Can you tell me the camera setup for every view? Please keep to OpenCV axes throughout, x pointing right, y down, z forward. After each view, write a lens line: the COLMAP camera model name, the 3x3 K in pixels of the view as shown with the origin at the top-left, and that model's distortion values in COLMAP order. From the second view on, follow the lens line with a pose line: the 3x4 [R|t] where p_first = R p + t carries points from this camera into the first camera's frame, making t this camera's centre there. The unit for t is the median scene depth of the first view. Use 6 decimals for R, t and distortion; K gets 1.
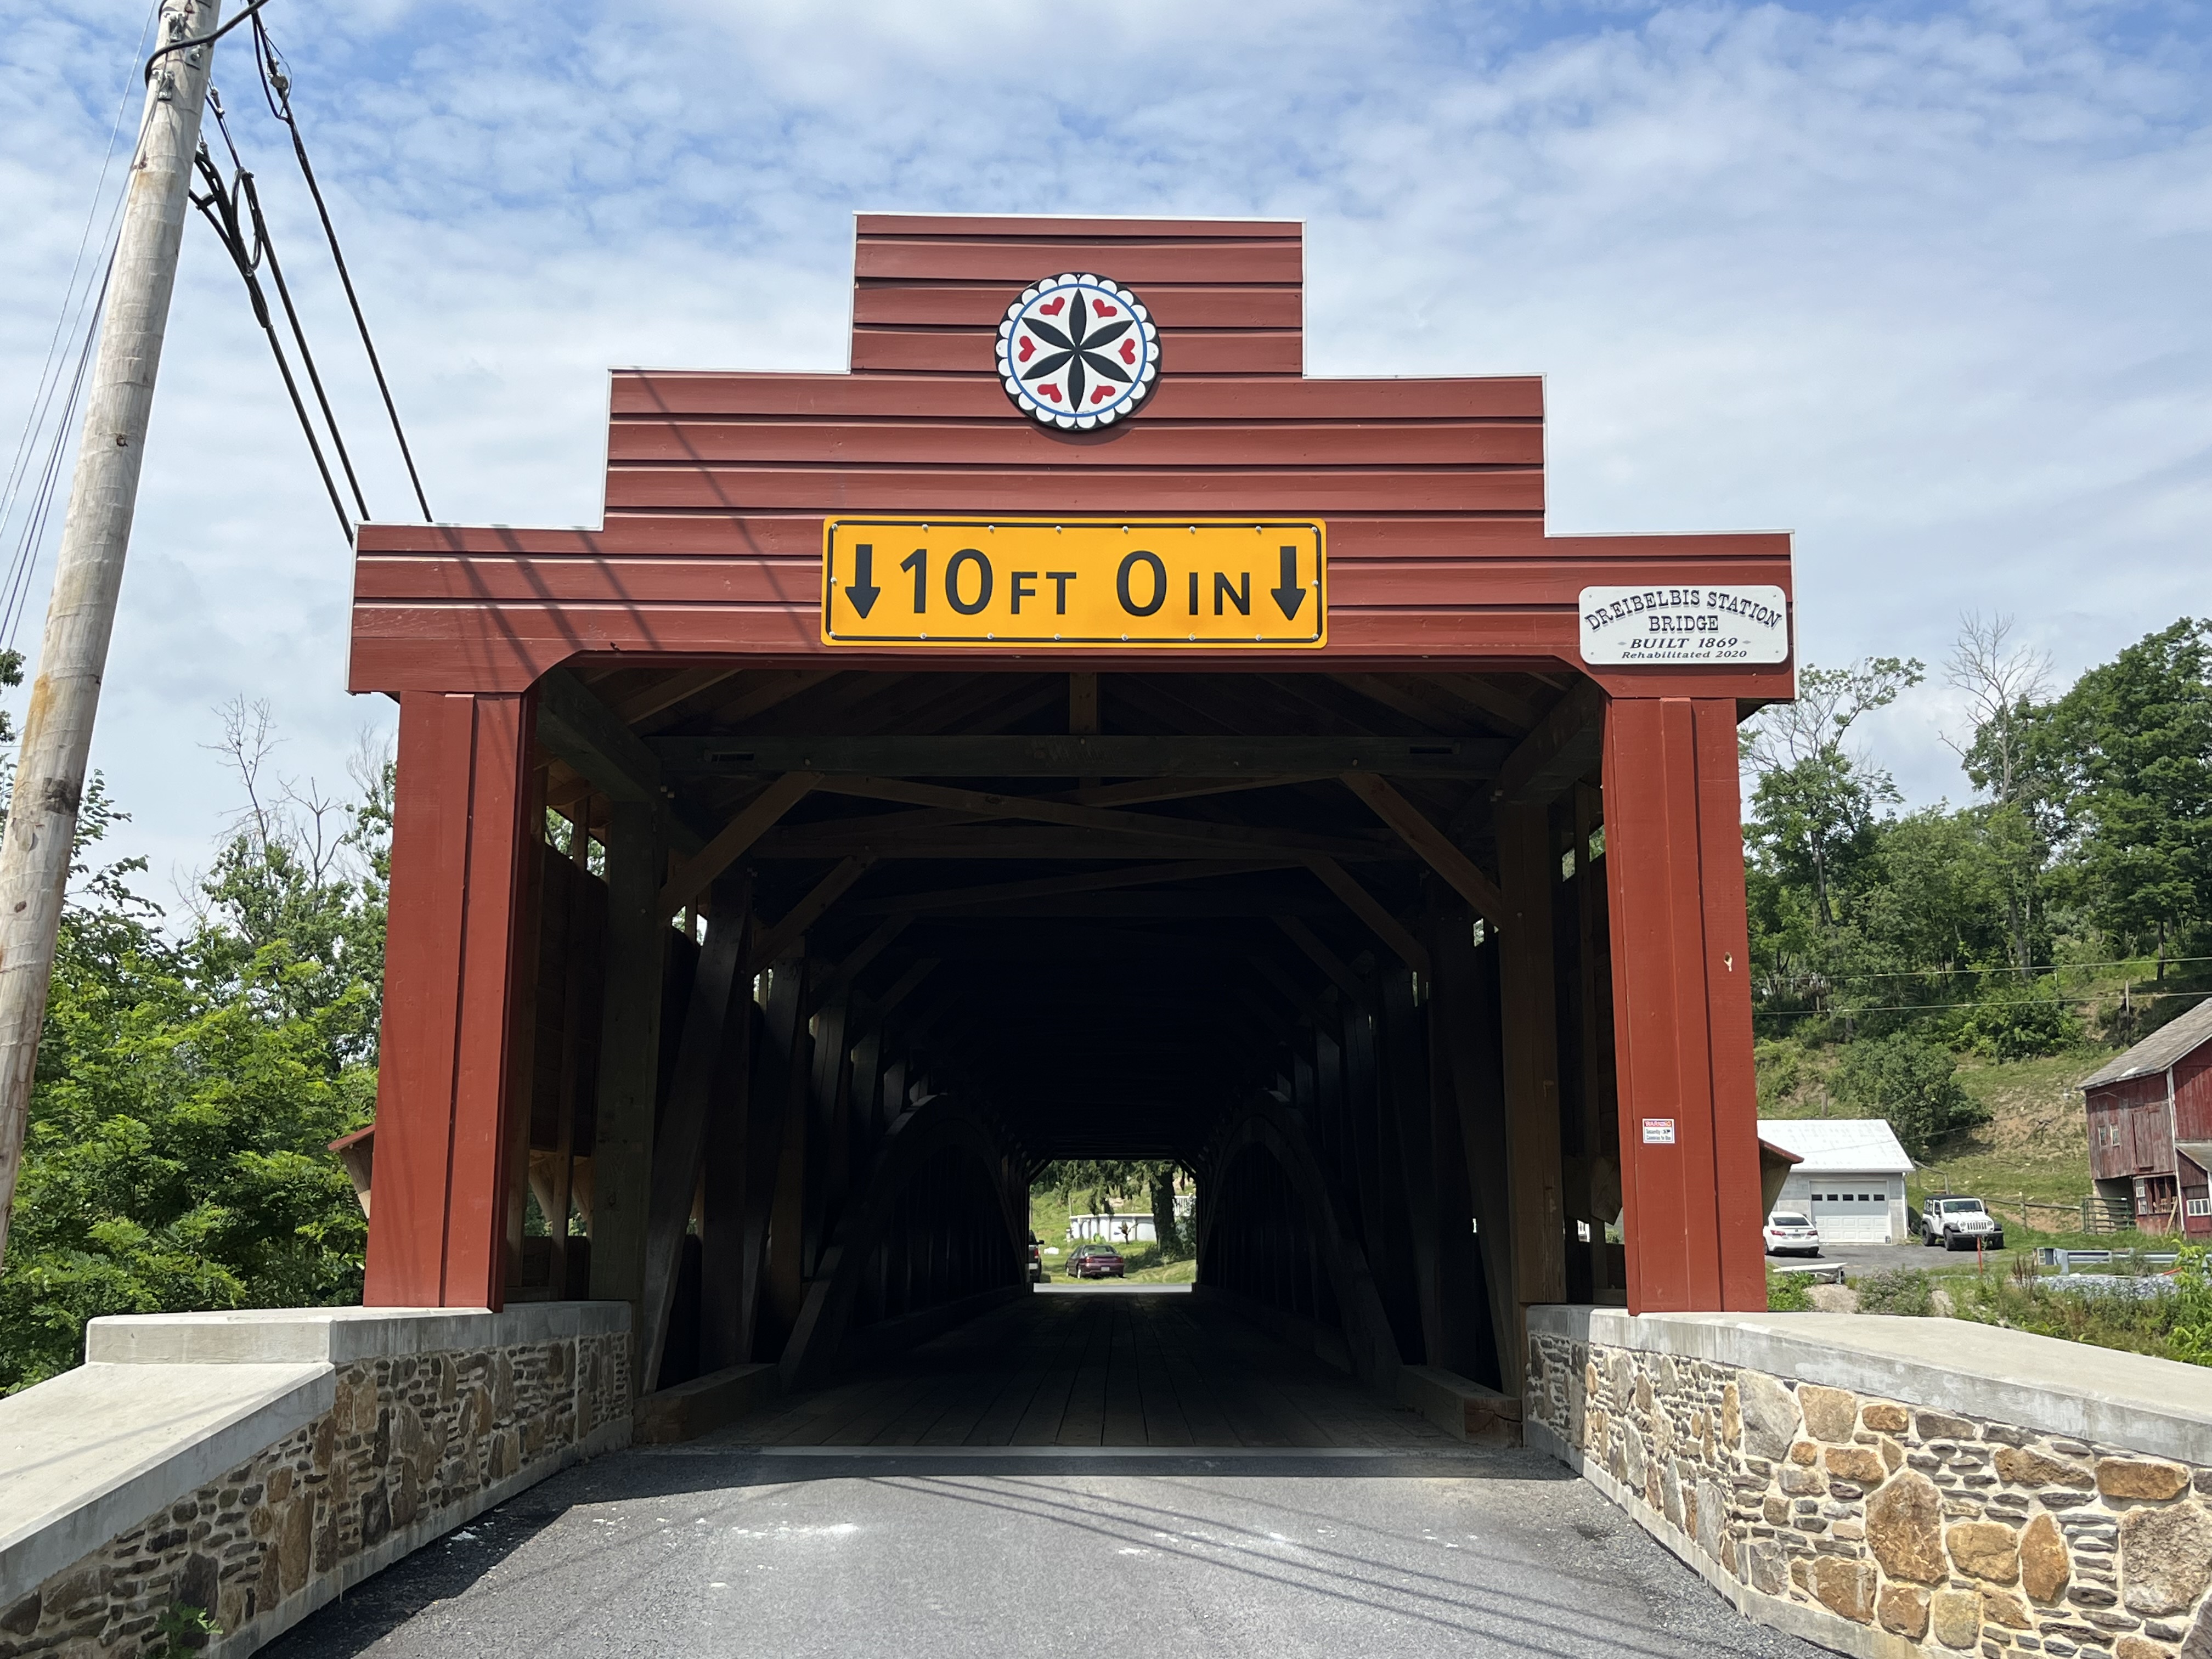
lens RADIAL K [[2318.5, 0, 1106.0], [0, 2318.5, 829.5], [0, 0, 1]] dist [-0.000115, 0.038864]
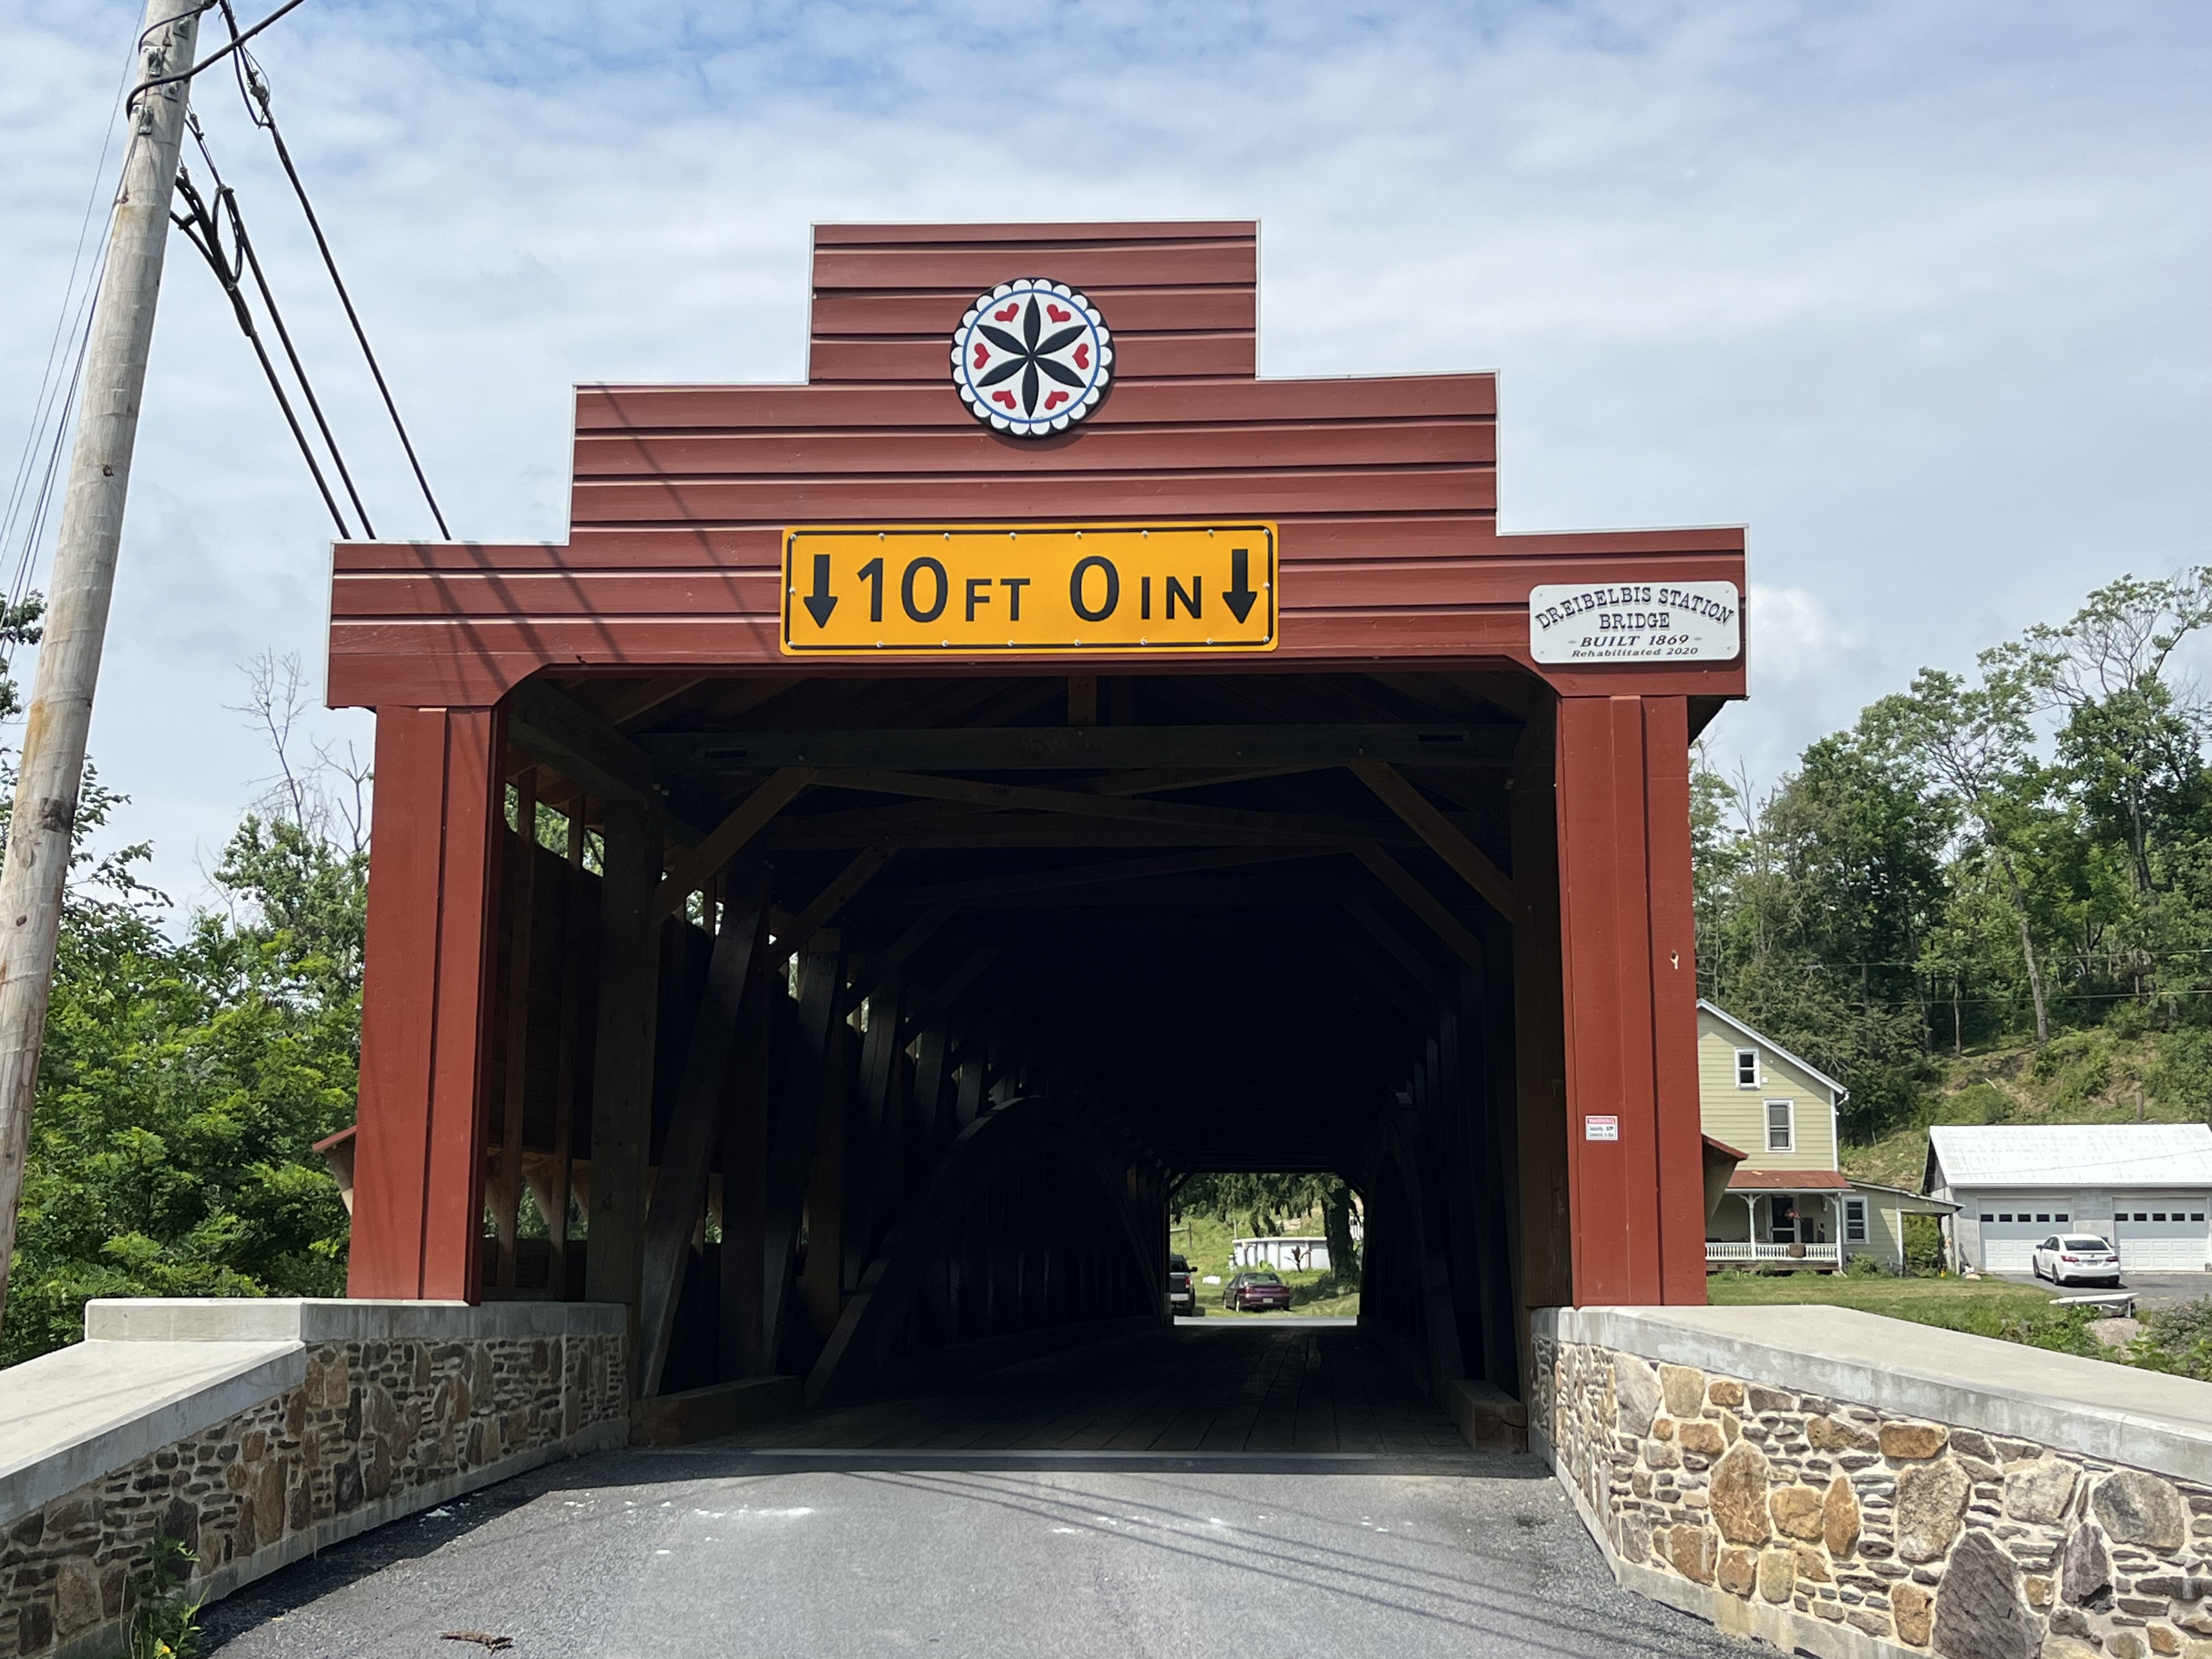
lens RADIAL K [[2777.7, 0, 1106.0], [0, 2777.7, 829.5], [0, 0, 1]] dist [0.020836, -0.049026]
pose [[0.997546, -0.010331, -0.069241, 0.103199], [0.011539, 0.999788, 0.017069, -0.021966], [0.069050, -0.017826, 0.997454, -0.208523]]
